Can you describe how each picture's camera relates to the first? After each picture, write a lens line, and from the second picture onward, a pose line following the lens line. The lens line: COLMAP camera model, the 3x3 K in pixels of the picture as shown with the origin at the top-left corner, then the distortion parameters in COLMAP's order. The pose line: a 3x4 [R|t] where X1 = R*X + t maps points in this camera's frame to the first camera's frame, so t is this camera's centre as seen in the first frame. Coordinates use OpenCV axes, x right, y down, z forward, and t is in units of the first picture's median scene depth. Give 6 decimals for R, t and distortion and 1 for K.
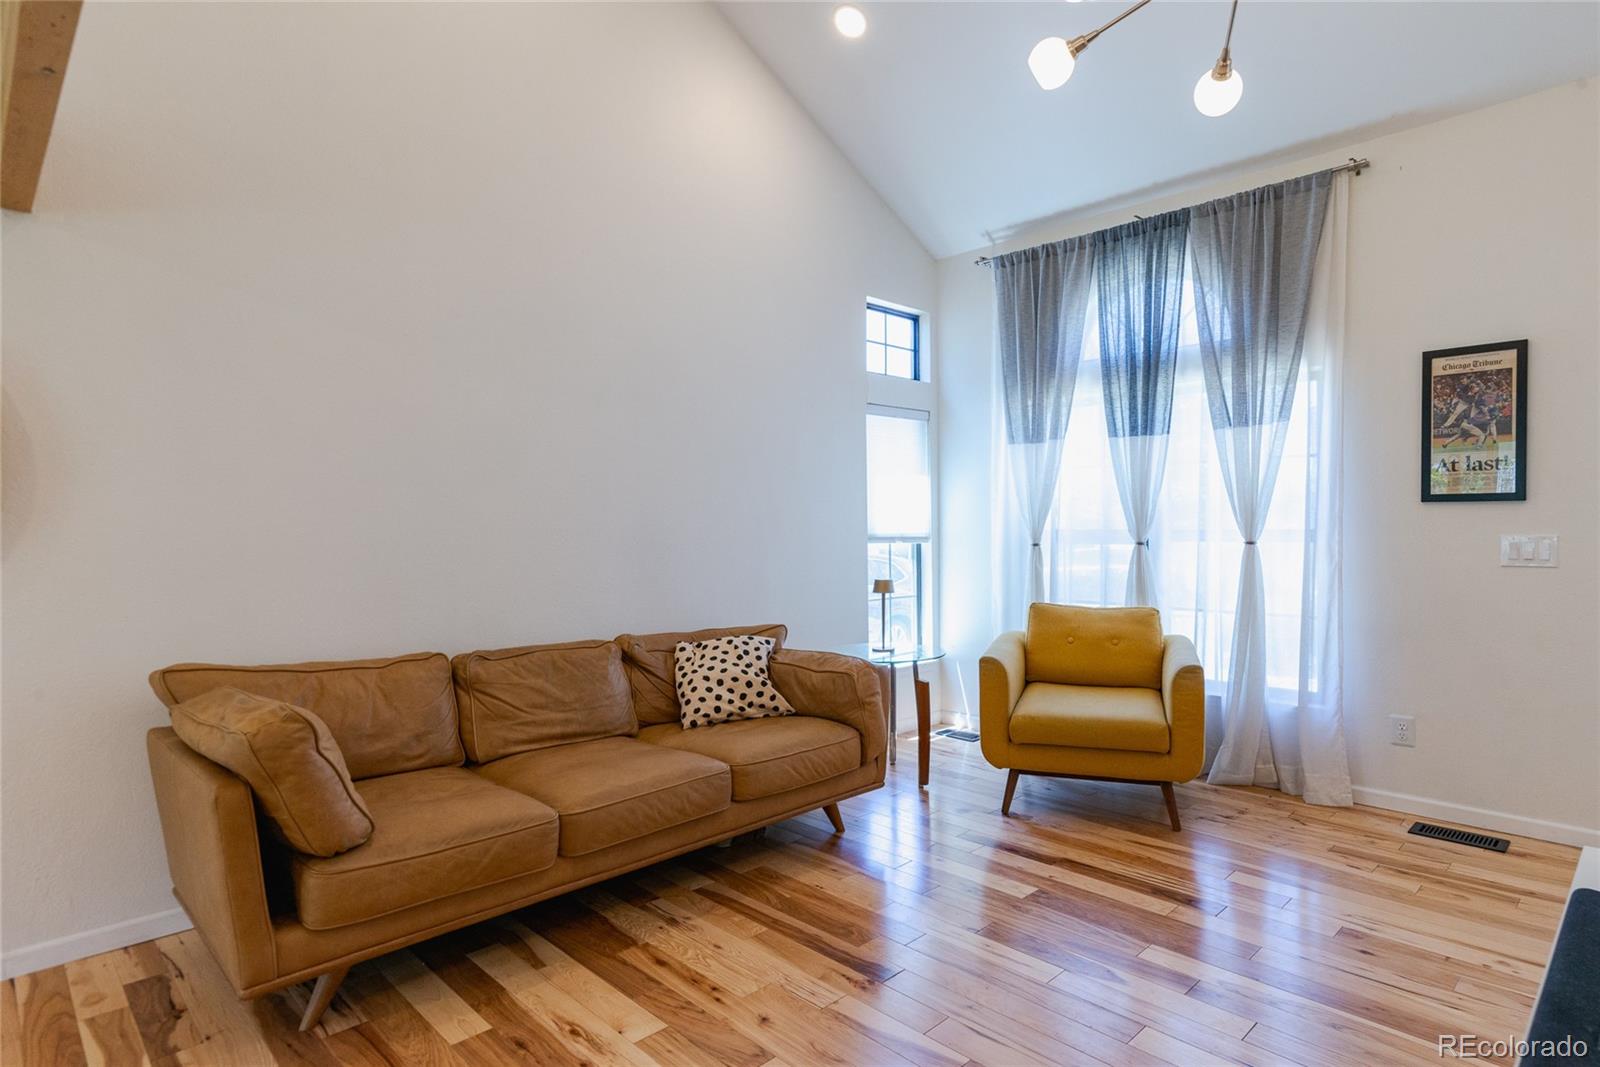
lens RADIAL K [[860.4, 0, 821.8], [0, 860.4, 535.4], [0, 0, 1]] dist [0.000683, 0.001476]
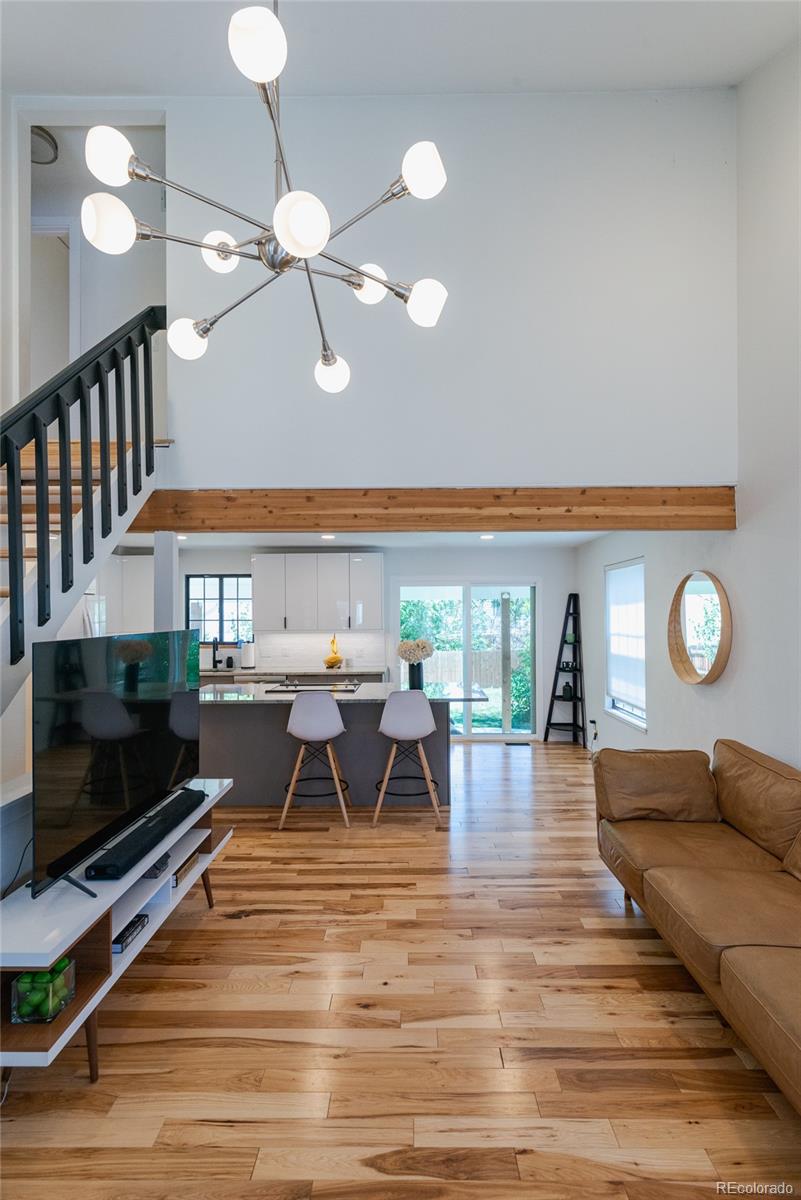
lens RADIAL K [[595.4, 0, 404.5], [0, 595.4, 609.3], [0, 0, 1]] dist [-0.000104, -0.000051]
pose [[-0.712741, 0.009038, -0.701369, 0.531498], [0.002167, 0.999941, 0.010684, -0.118576], [0.701424, 0.006095, -0.712718, 0.996704]]
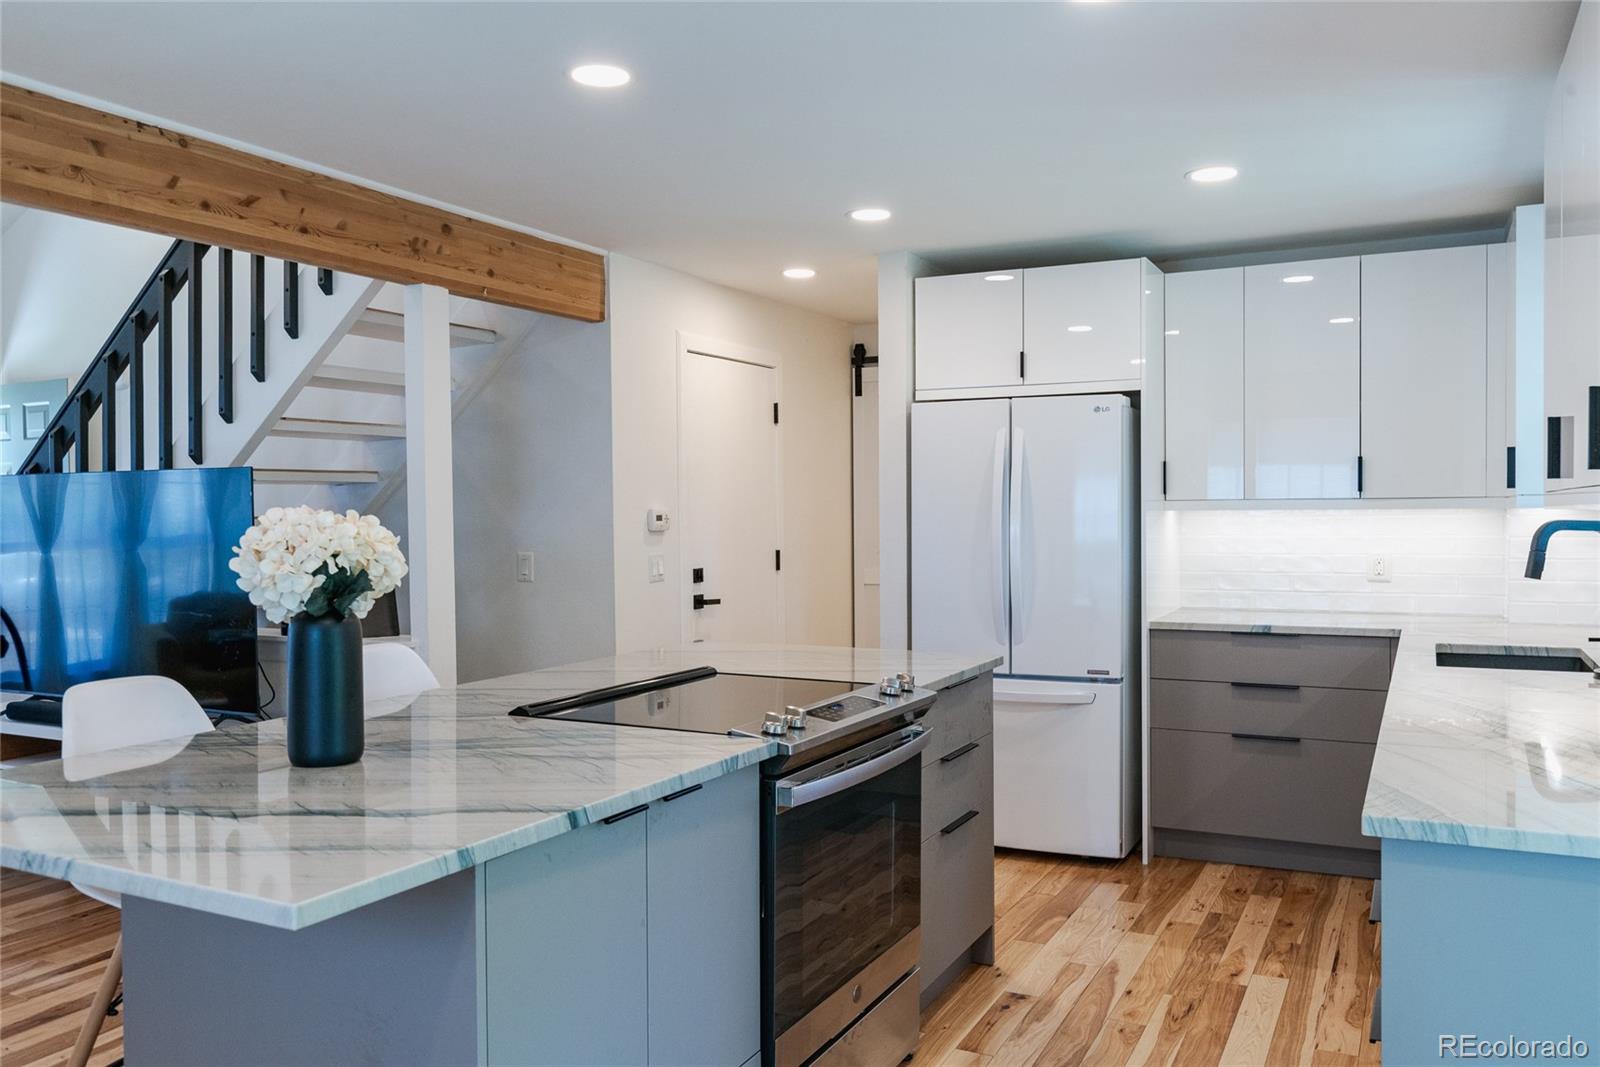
lens RADIAL K [[1228.8, 0, 833.5], [0, 1228.8, 536.4], [0, 0, 1]] dist [-0.007444, 0.000784]
pose [[-0.325775, -0.012901, 0.945359, -1.116785], [0.023624, 0.999484, 0.021780, -0.027520], [-0.945152, 0.029429, -0.325302, -0.028349]]
